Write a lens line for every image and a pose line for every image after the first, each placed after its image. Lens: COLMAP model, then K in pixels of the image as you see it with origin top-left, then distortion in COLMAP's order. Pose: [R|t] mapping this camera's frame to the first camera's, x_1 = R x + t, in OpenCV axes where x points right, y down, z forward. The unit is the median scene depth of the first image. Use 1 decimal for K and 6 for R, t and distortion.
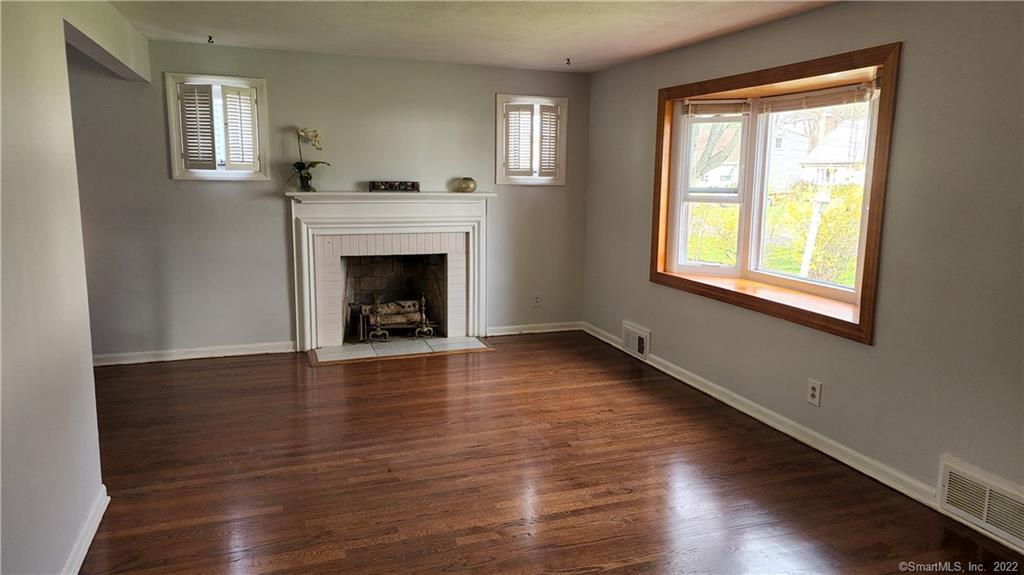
lens RADIAL K [[677.4, 0, 513.5], [0, 677.4, 286.9], [0, 0, 1]] dist [-0.002166, 0.002326]
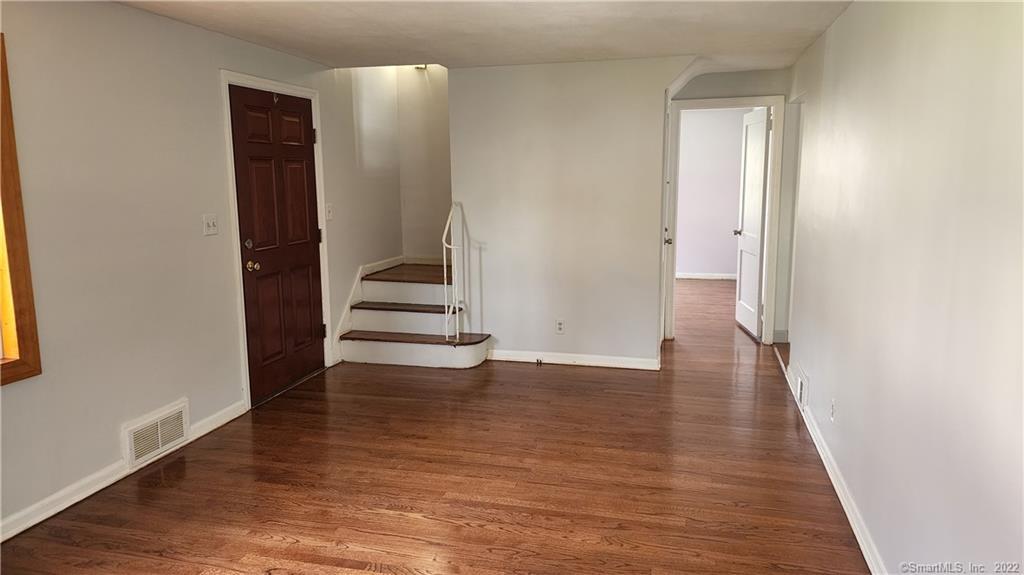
lens RADIAL K [[677.4, 0, 513.2], [0, 677.4, 286.1], [0, 0, 1]] dist [-0.002166, 0.002326]
pose [[-0.822443, -0.090311, 0.561632, -0.529309], [0.099561, 0.949224, 0.298432, -0.252326], [-0.560067, 0.301360, -0.771691, 1.431787]]
